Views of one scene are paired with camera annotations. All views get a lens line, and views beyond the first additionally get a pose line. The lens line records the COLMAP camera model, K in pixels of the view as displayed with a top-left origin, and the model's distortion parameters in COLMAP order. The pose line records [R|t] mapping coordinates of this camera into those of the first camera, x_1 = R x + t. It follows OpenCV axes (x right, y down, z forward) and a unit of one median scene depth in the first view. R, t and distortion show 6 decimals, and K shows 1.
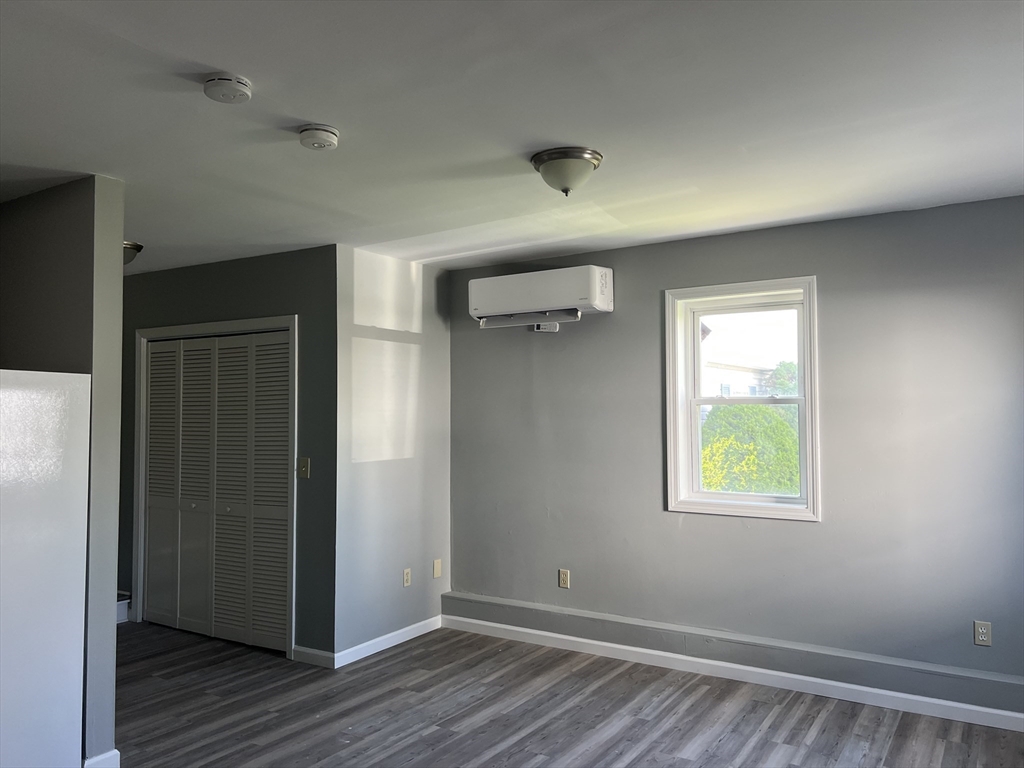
lens RADIAL K [[772.9, 0, 513.3], [0, 772.9, 385.6], [0, 0, 1]] dist [0.045556, -0.040019]
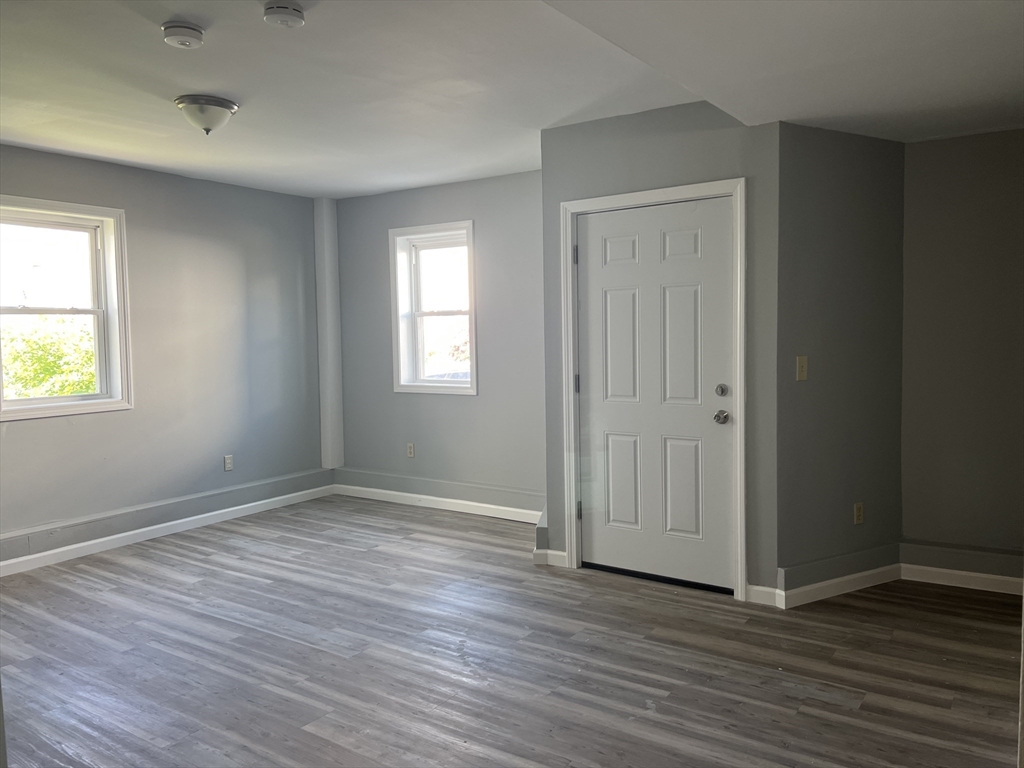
lens RADIAL K [[772.9, 0, 514.6], [0, 772.9, 382.6], [0, 0, 1]] dist [0.045556, -0.040019]
pose [[0.027684, -0.065512, 0.997468, -0.928514], [-0.020052, 0.997613, 0.066078, 0.040809], [-0.999416, -0.021830, 0.026304, 0.387328]]
